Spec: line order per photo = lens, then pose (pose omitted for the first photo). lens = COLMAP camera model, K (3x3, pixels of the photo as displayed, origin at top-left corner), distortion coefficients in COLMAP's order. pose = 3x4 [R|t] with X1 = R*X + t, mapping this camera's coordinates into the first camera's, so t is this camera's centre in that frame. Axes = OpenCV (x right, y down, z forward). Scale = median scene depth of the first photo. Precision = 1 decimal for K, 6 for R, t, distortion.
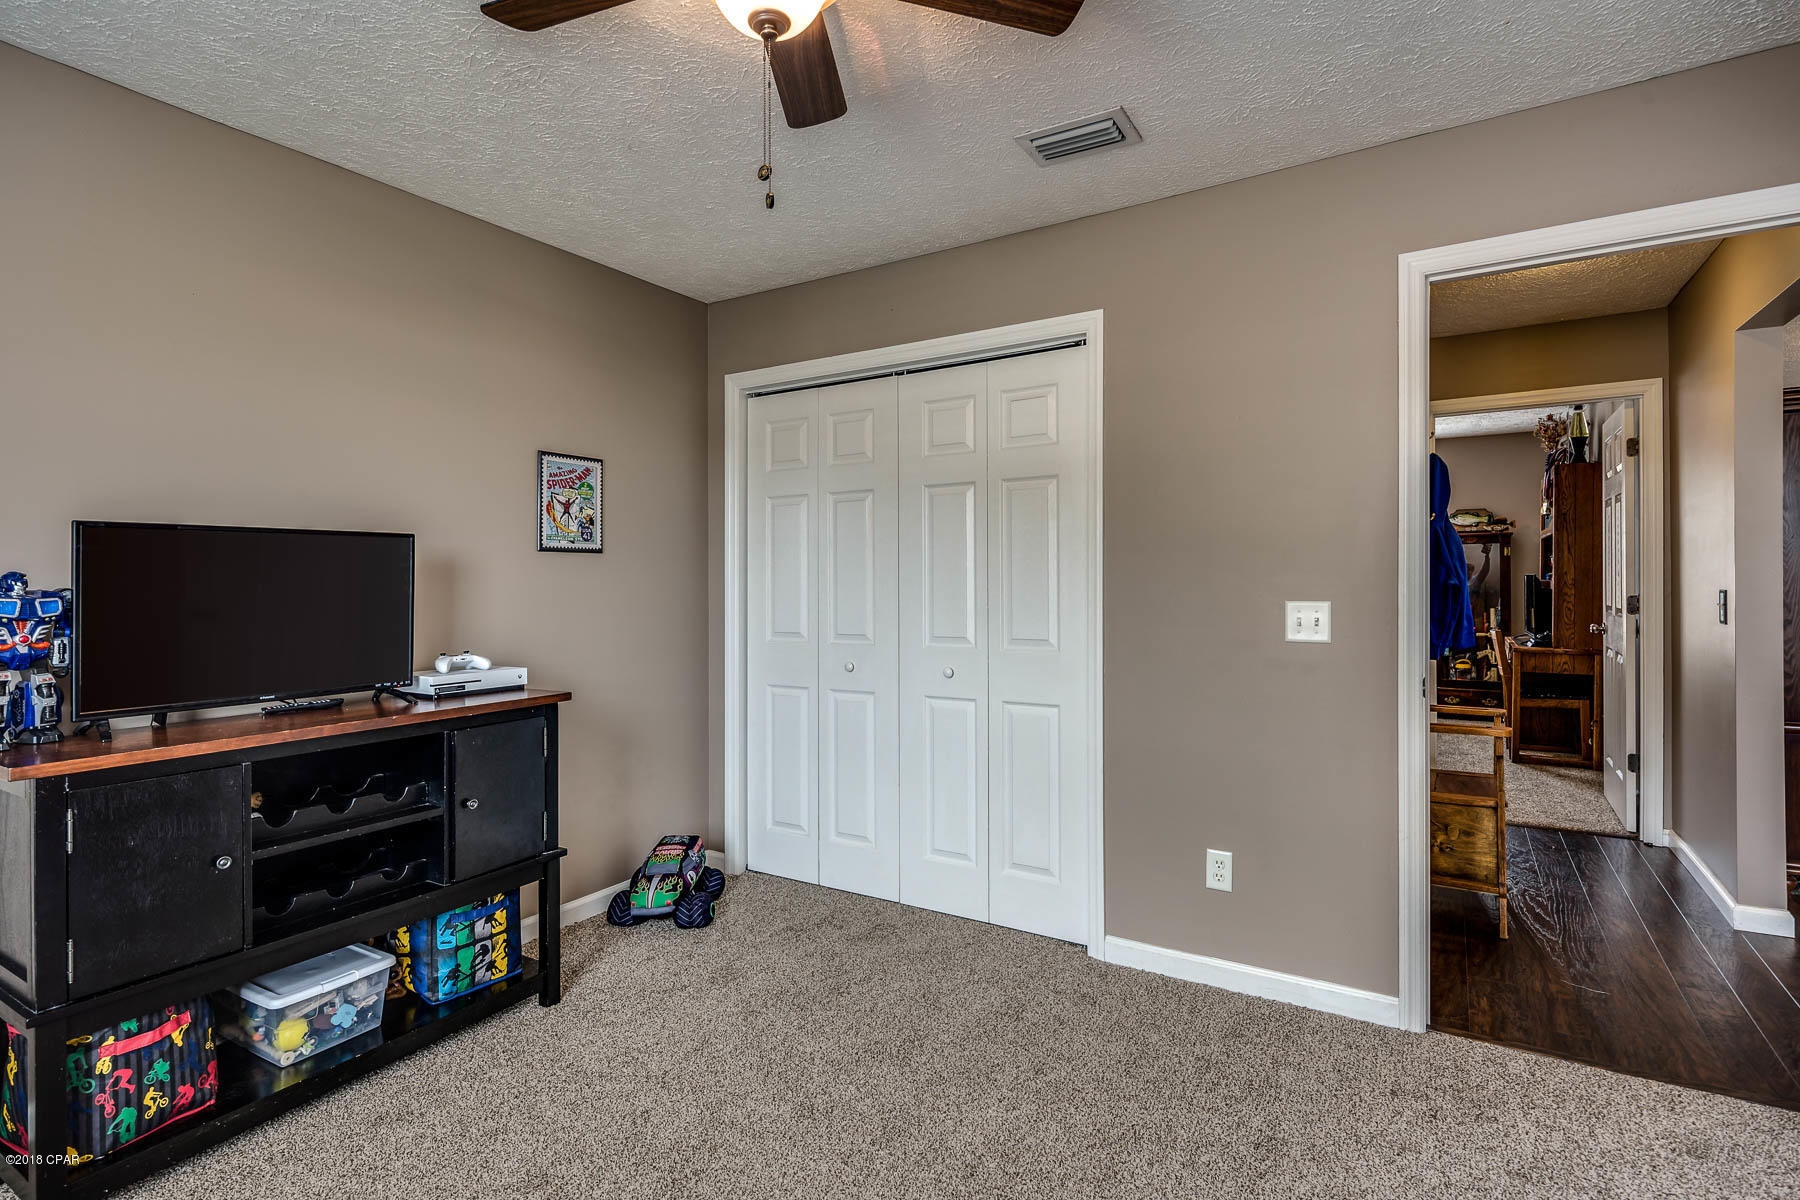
lens RADIAL K [[881.2, 0, 909.6], [0, 881.2, 574.1], [0, 0, 1]] dist [-0.004249, -0.001403]
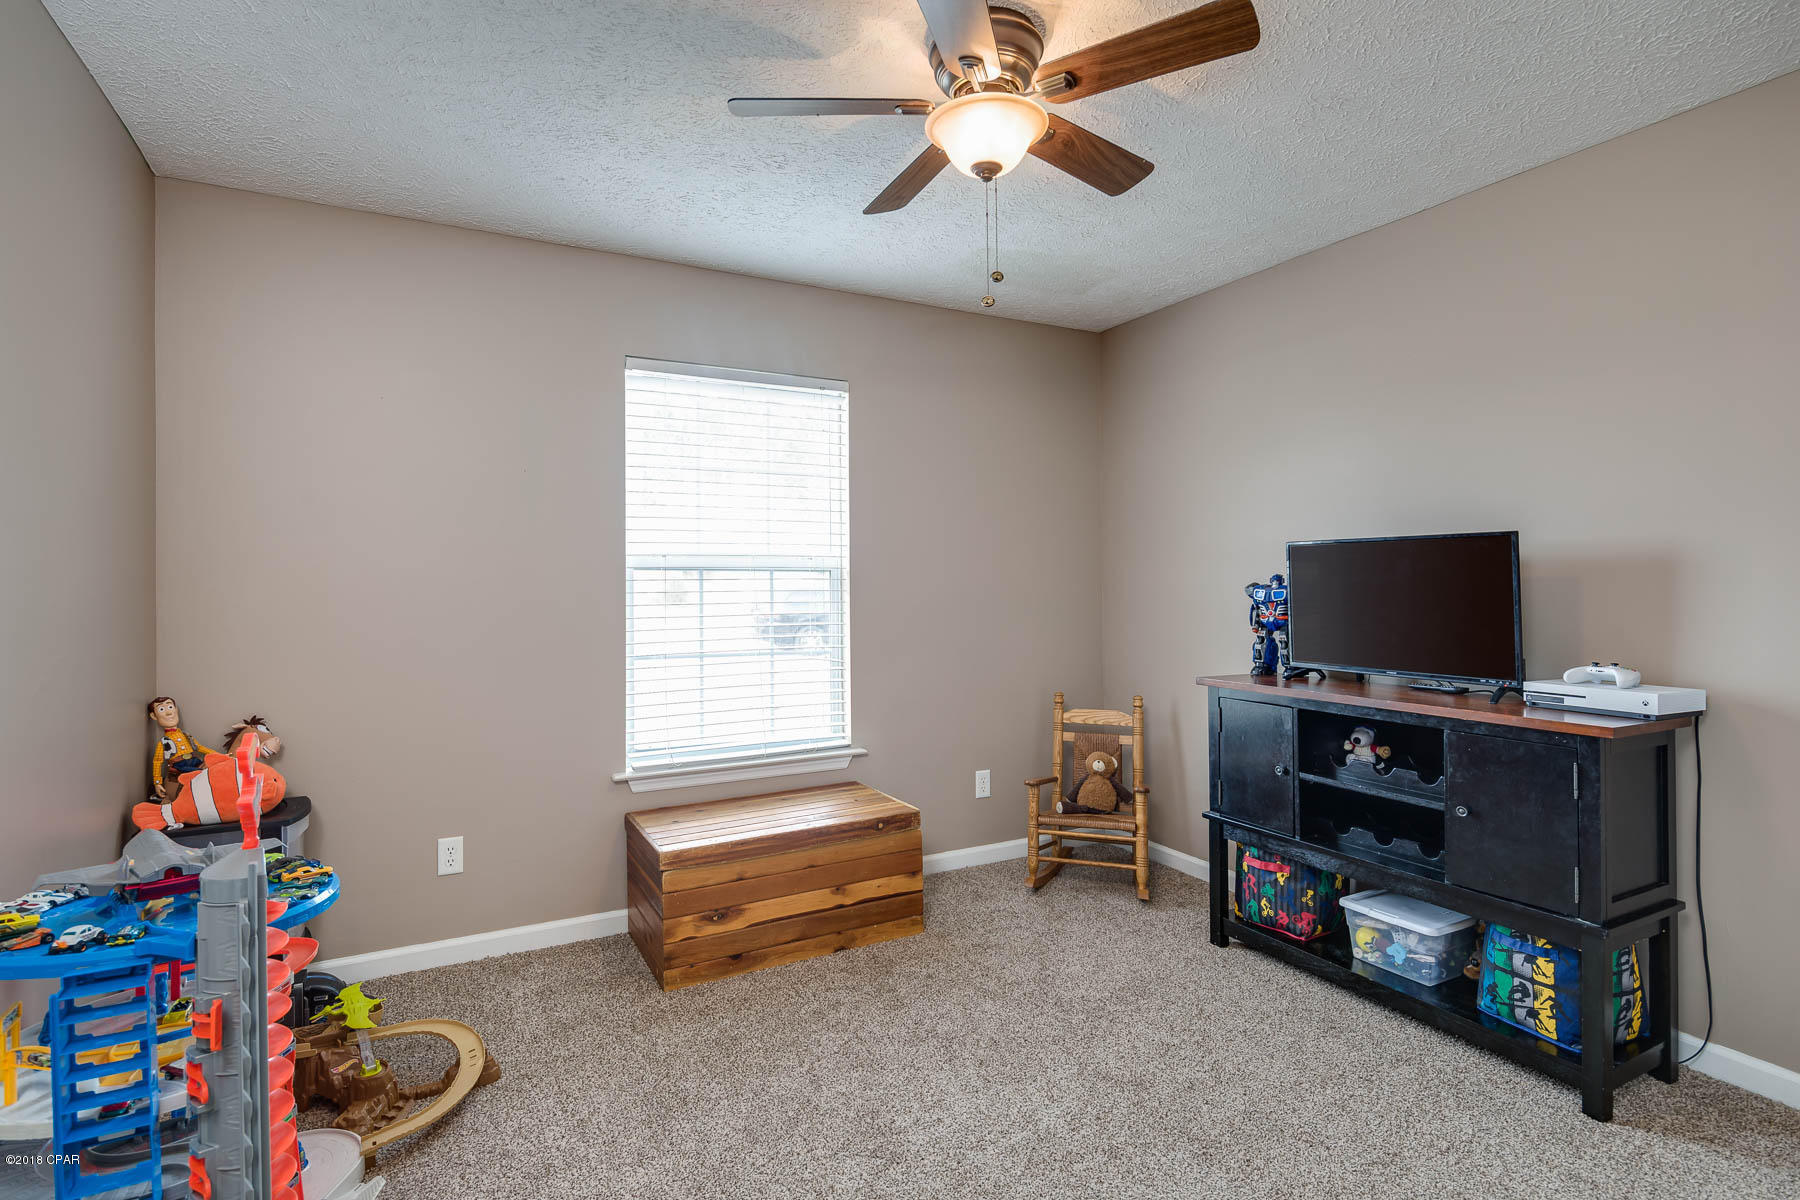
lens RADIAL K [[881.2, 0, 909.6], [0, 881.2, 574.1], [0, 0, 1]] dist [-0.004249, -0.001403]
pose [[-0.502790, 0.011251, -0.864335, 0.685199], [0.017449, 0.999844, 0.002865, -0.014615], [0.864232, -0.013641, -0.502908, 1.029802]]
